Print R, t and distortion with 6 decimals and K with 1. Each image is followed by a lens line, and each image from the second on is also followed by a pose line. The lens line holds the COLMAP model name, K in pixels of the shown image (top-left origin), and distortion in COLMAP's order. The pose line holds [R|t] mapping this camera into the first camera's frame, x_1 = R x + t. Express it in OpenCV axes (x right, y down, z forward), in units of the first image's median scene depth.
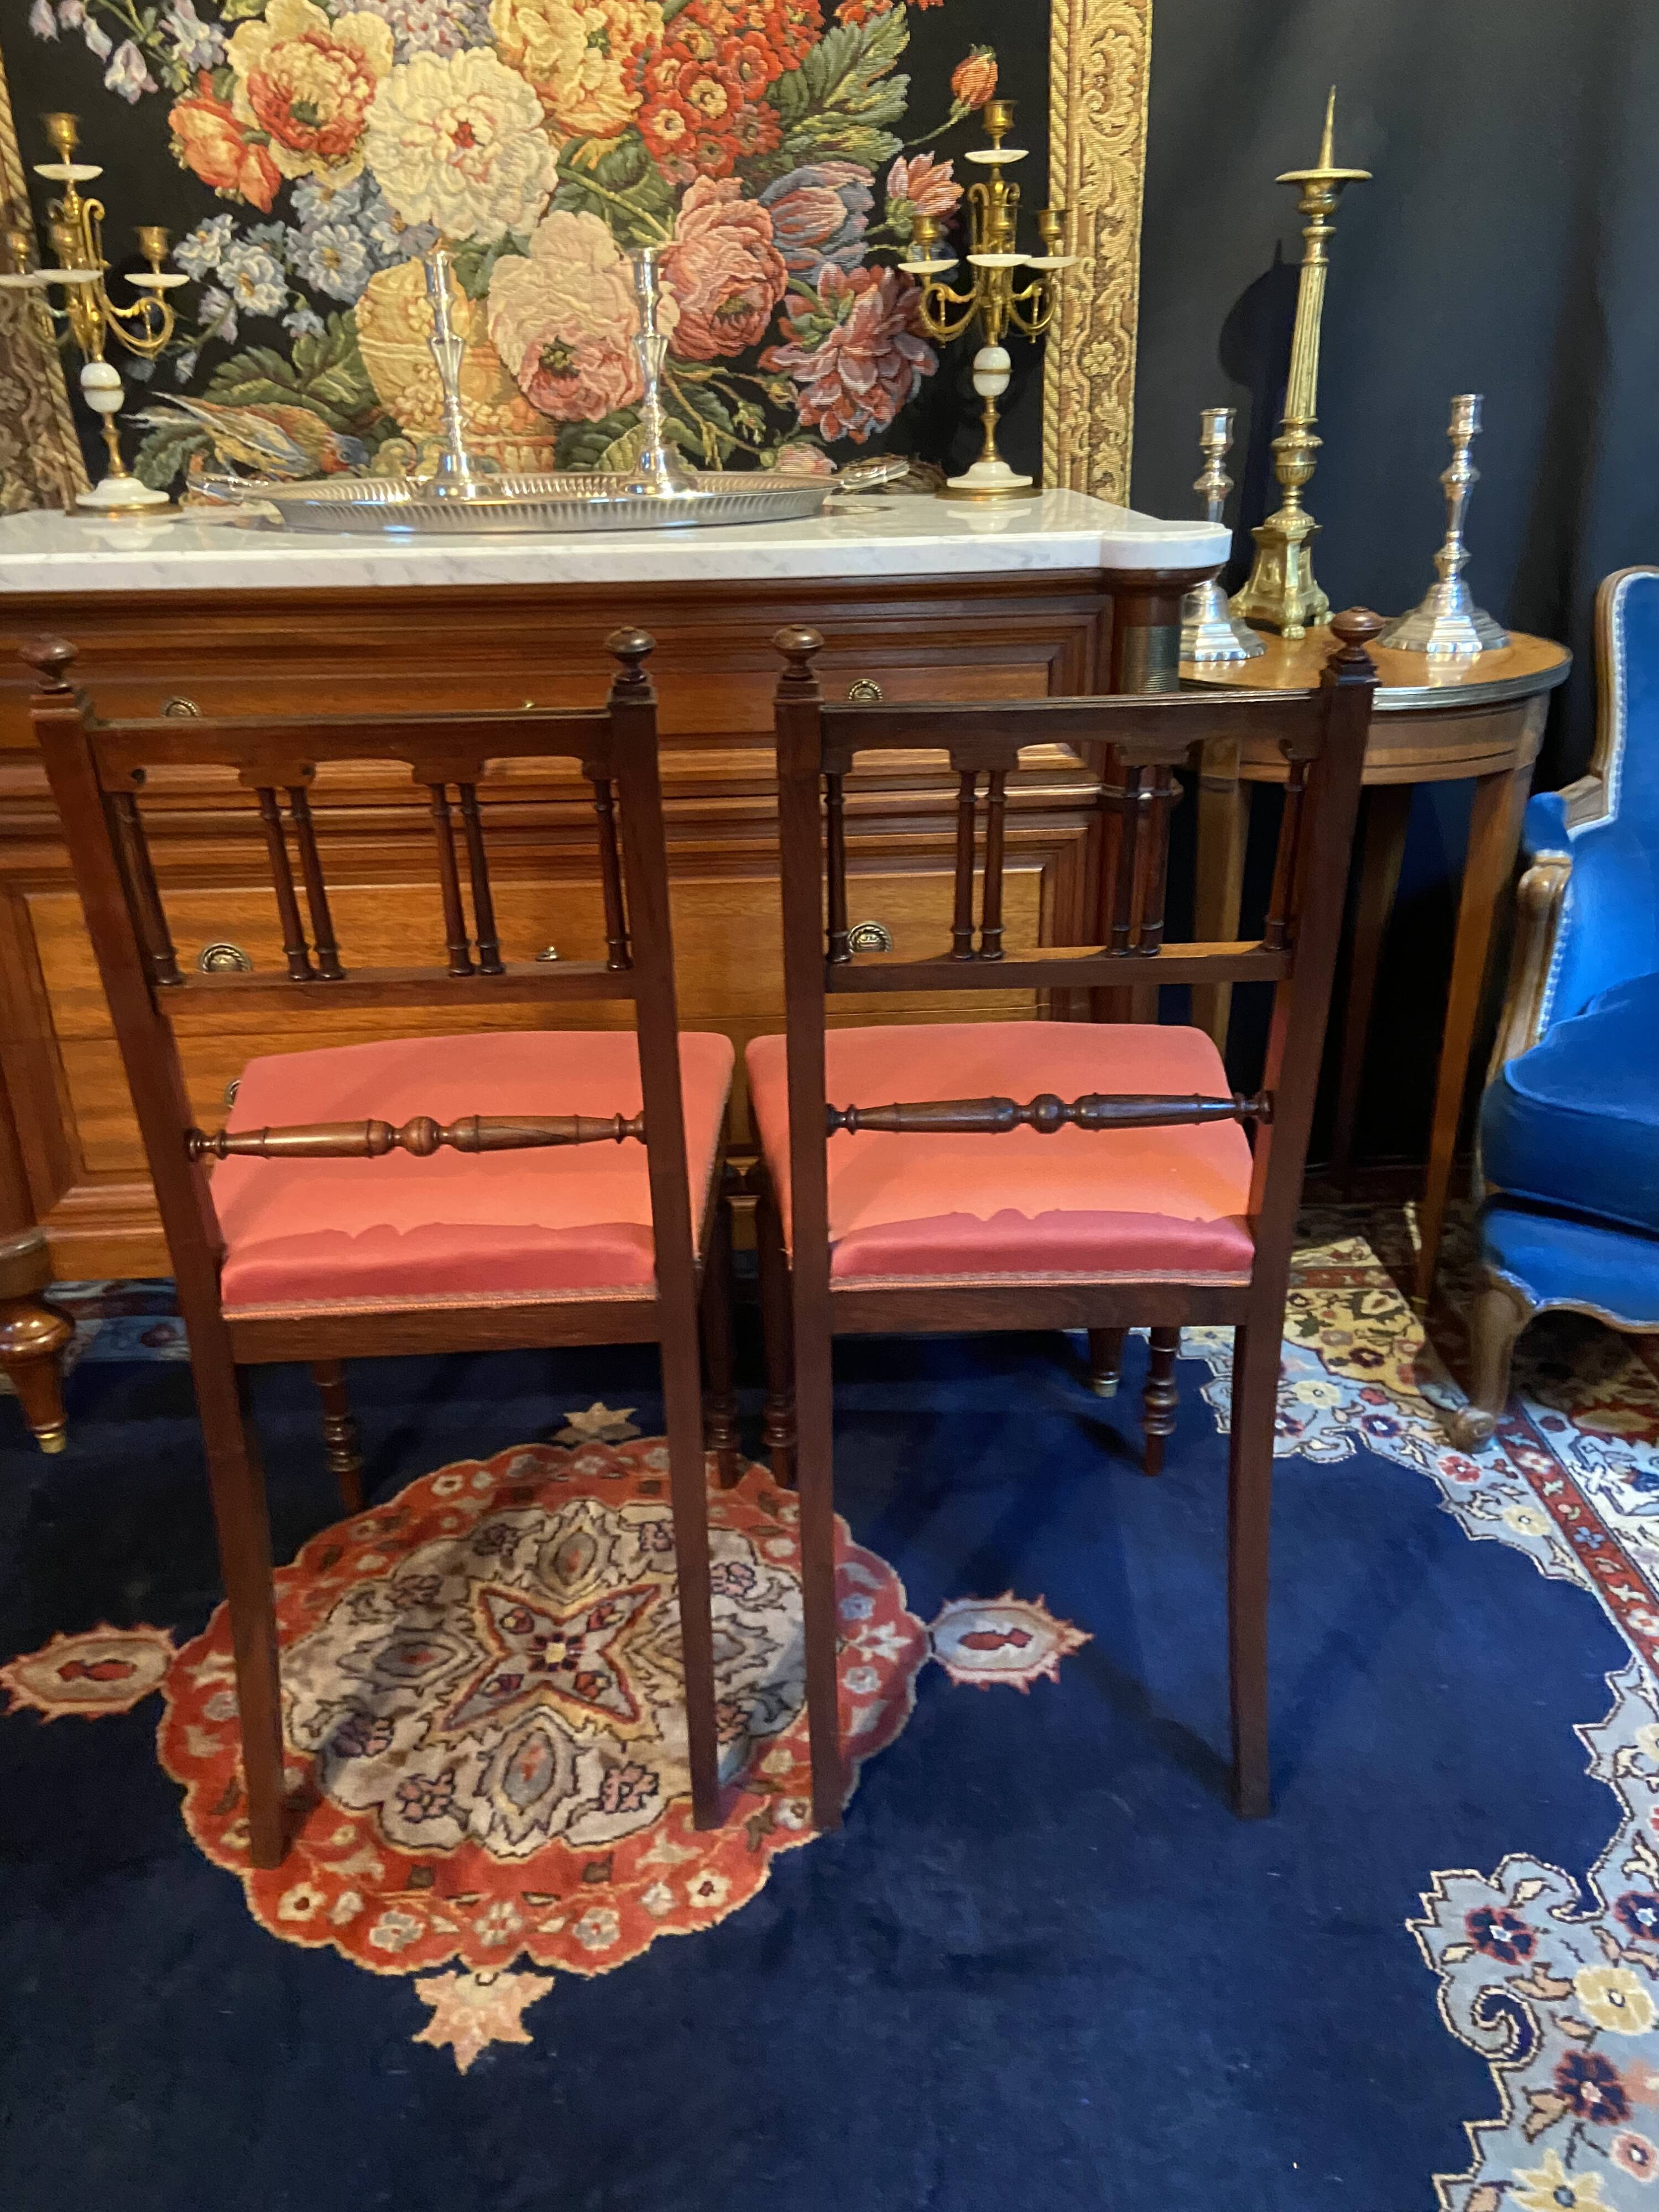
lens RADIAL K [[1676.6, 0, 813.3], [0, 1676.6, 1096.6], [0, 0, 1]] dist [0.124988, -0.164110]
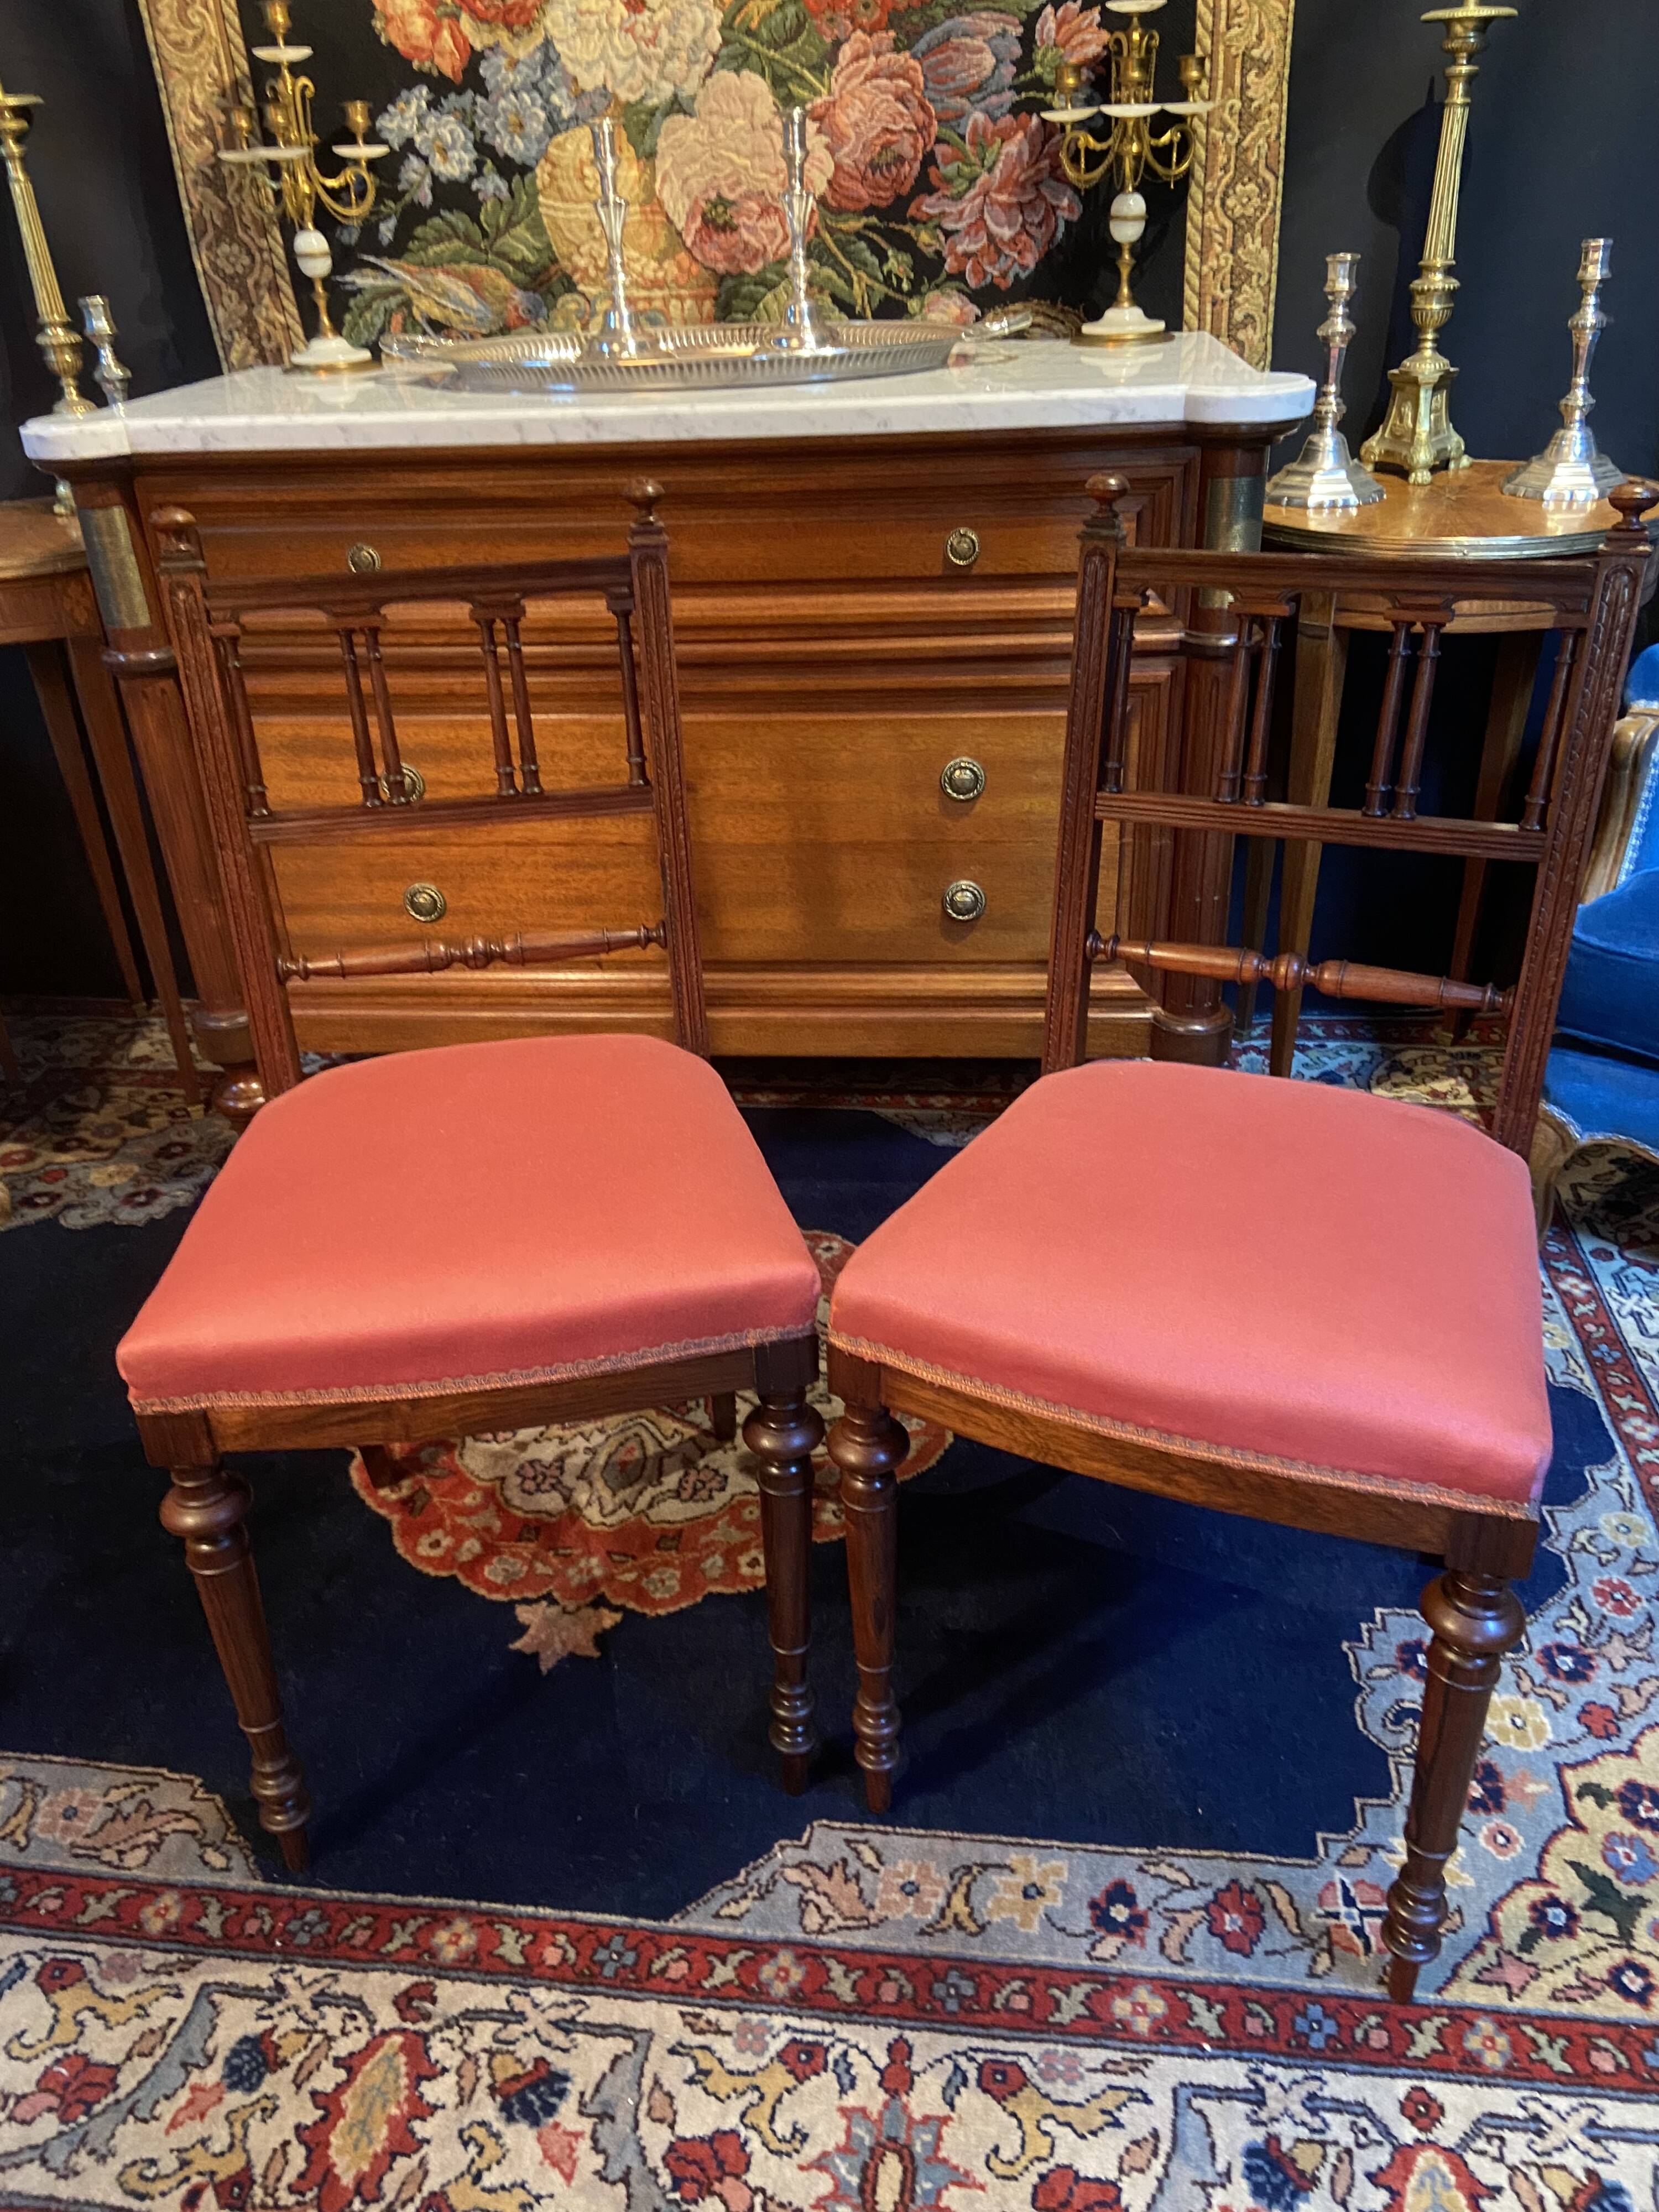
lens RADIAL K [[1676.6, 0, 809.0], [0, 1676.6, 1110.8], [0, 0, 1]] dist [0.124988, -0.164110]
pose [[0.988488, 0.053131, -0.141666, 0.094312], [-0.038603, 0.993891, 0.103393, 0.012968], [0.146294, -0.096733, 0.984500, -0.107389]]
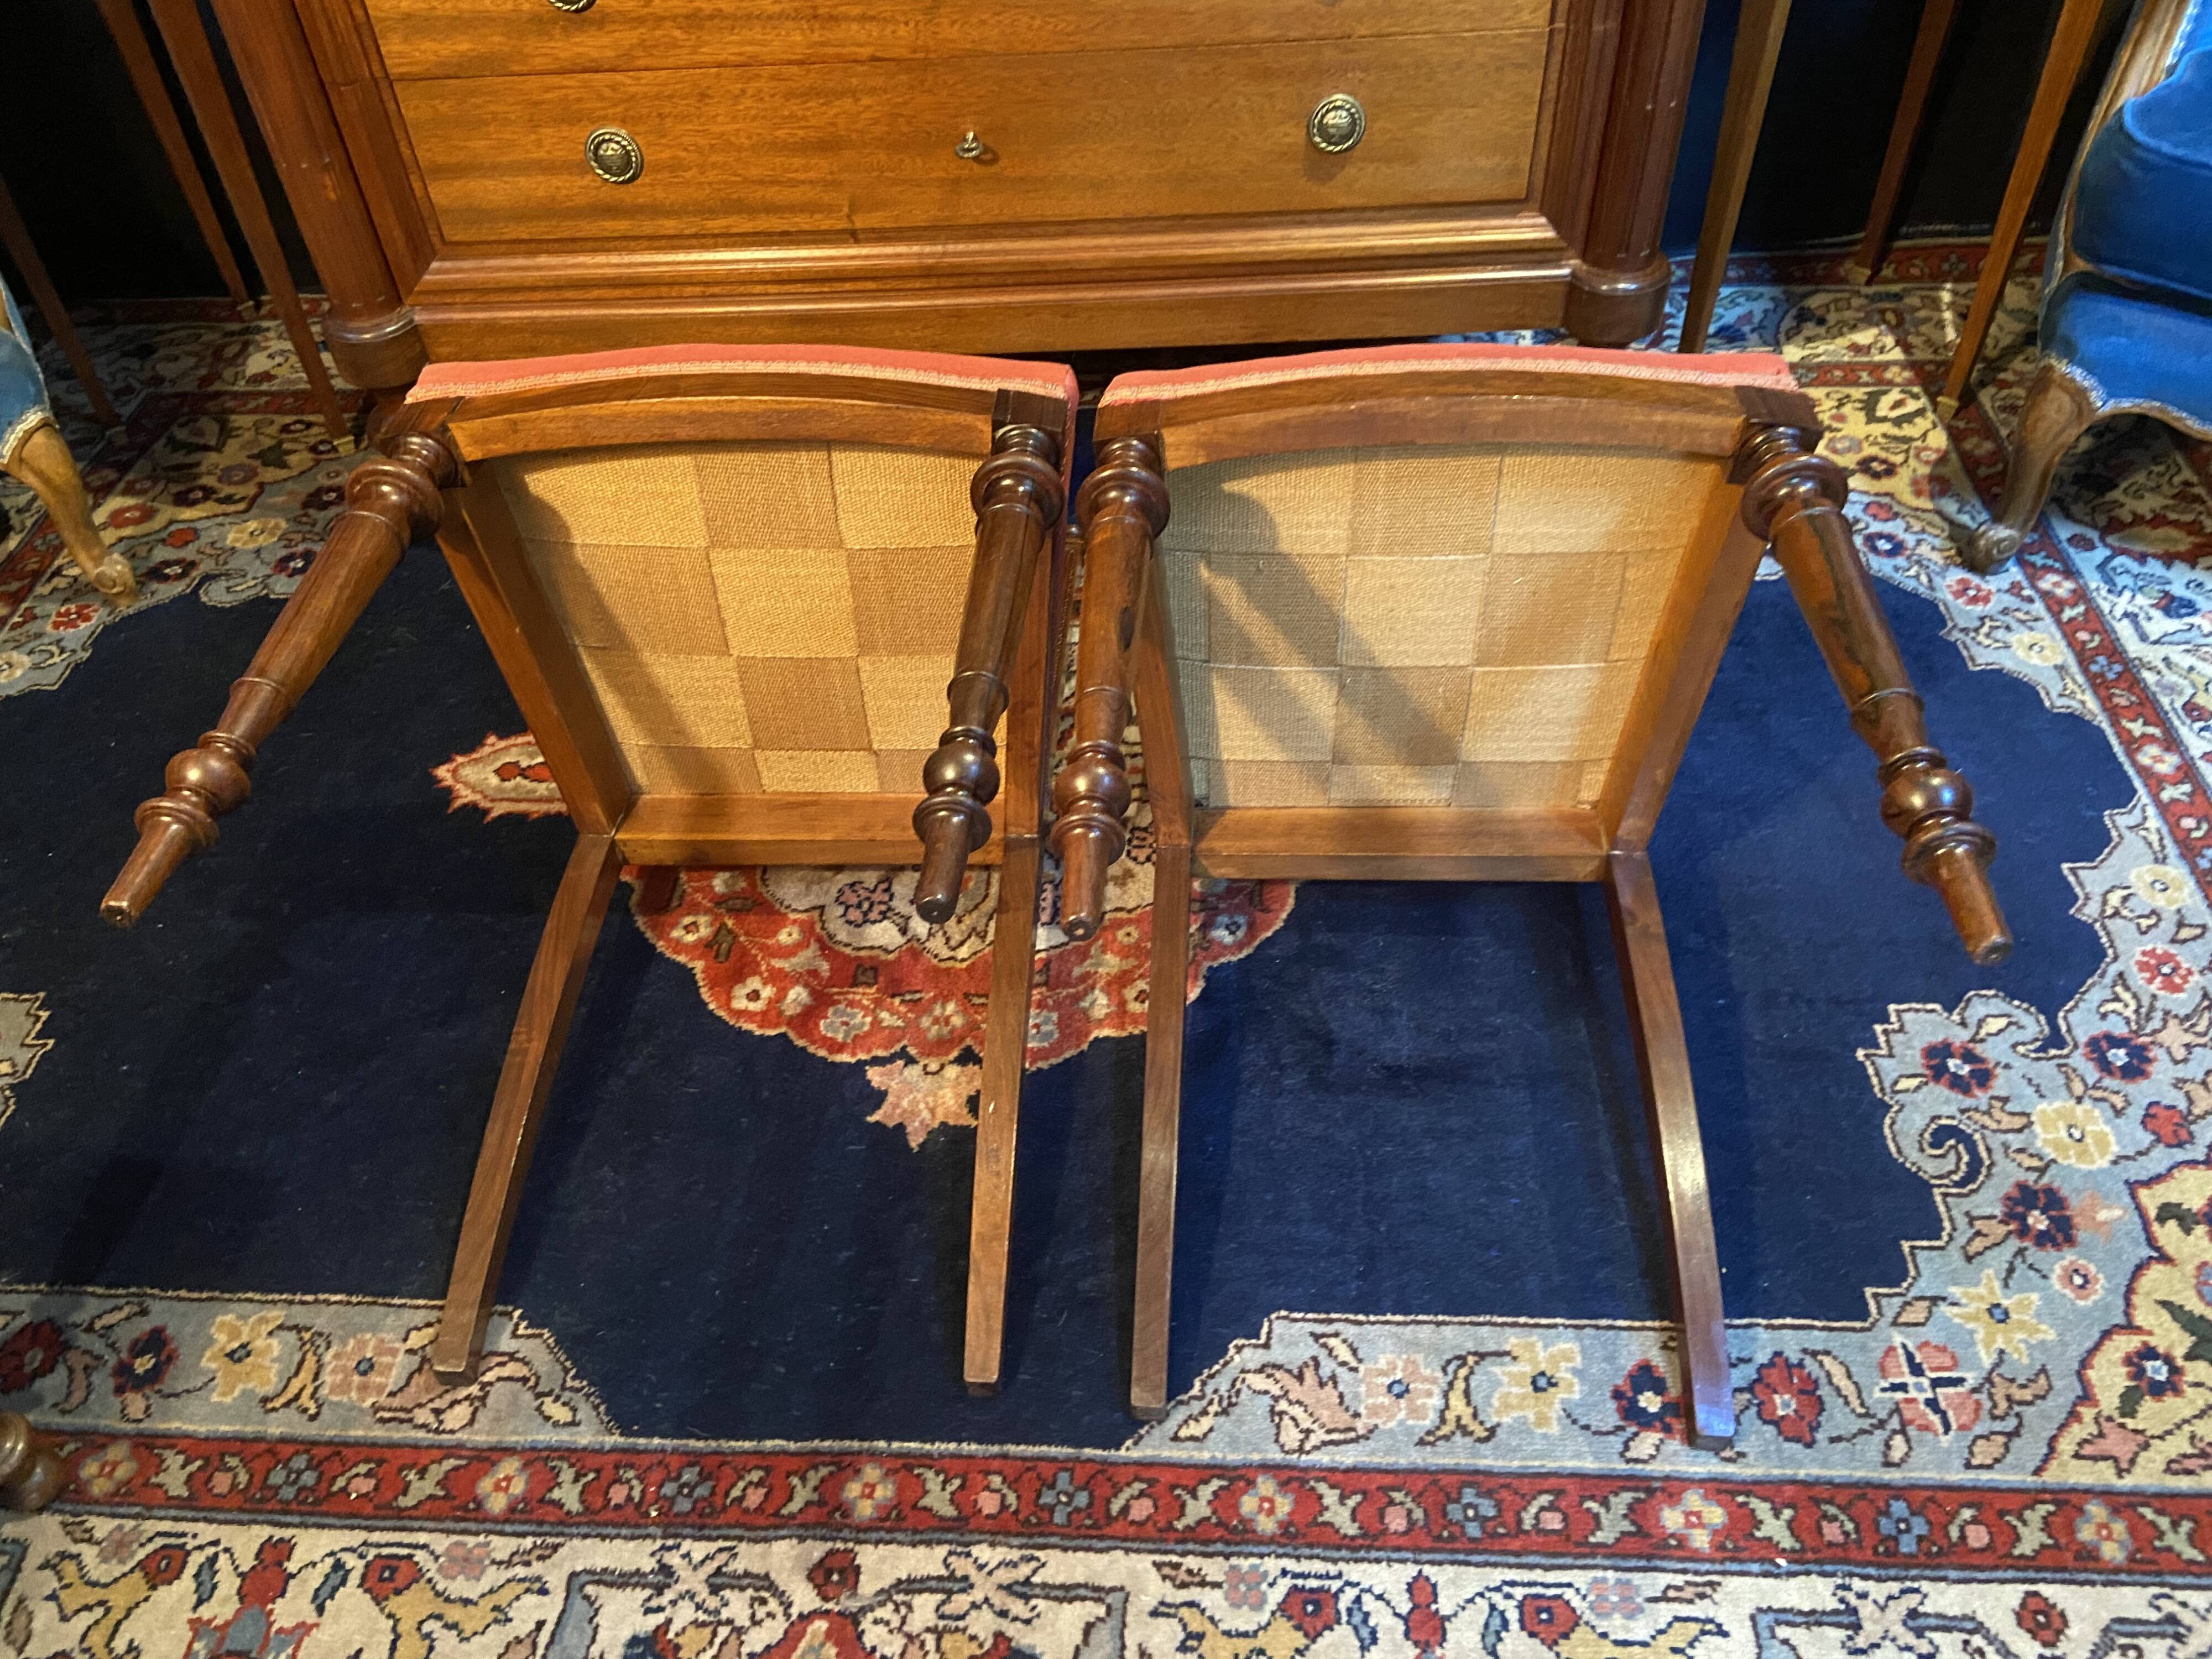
lens RADIAL K [[1676.6, 0, 1089.3], [0, 1676.6, 840.3], [0, 0, 1]] dist [0.124988, -0.164110]
pose [[0.997330, 0.025405, -0.068465, -0.020235], [0.001433, 0.930549, 0.366166, 0.007175], [0.073012, -0.365286, 0.928028, 0.074321]]
